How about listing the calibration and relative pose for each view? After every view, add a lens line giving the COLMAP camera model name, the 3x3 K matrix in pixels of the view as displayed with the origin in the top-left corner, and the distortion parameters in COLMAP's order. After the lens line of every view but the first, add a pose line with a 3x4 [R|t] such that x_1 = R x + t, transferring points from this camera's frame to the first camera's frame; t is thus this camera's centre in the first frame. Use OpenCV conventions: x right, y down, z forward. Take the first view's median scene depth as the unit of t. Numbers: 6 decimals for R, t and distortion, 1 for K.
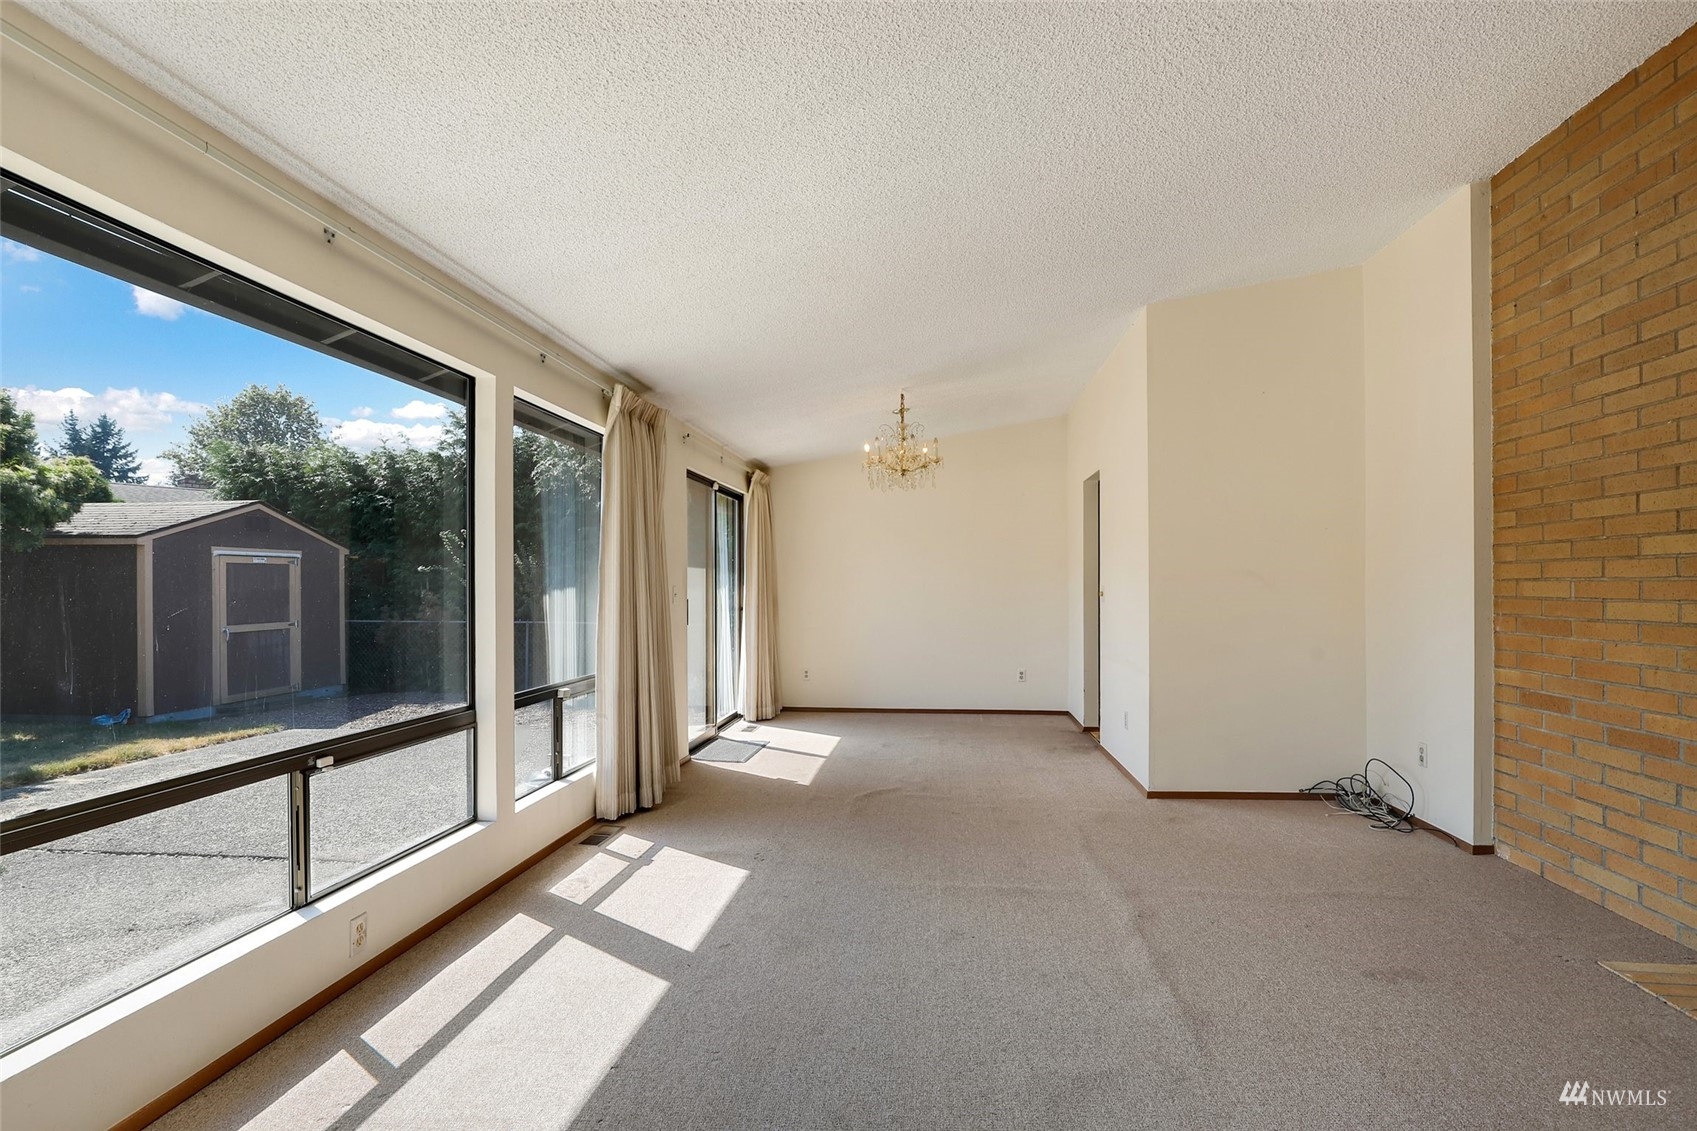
lens RADIAL K [[810.2, 0, 845.6], [0, 810.2, 589.4], [0, 0, 1]] dist [-0.017428, 0.000668]
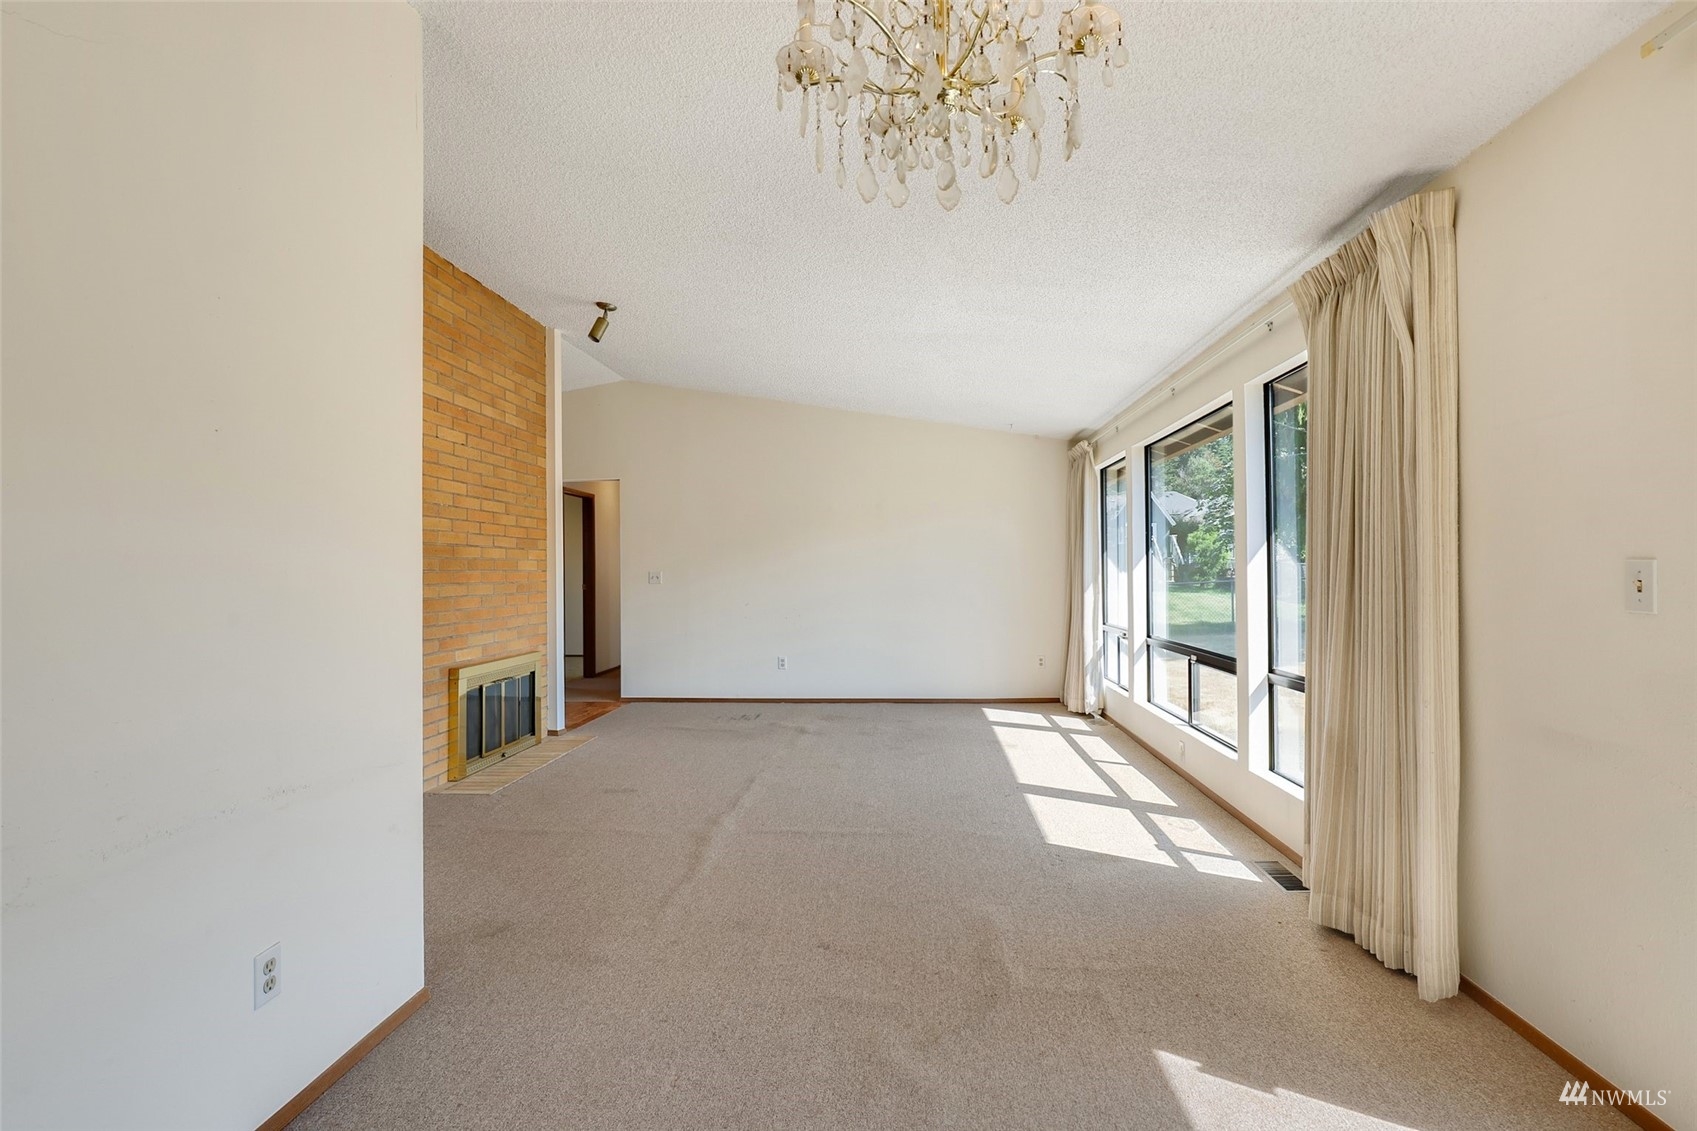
lens RADIAL K [[796.7, 0, 848.5], [0, 796.7, 565.5], [0, 0, 1]] dist [-0.013037, 0.000462]
pose [[-0.998907, 0.011825, -0.045223, 0.164765], [0.012124, 0.999906, -0.006335, -0.001610], [0.045144, -0.006877, -0.998957, 1.854022]]
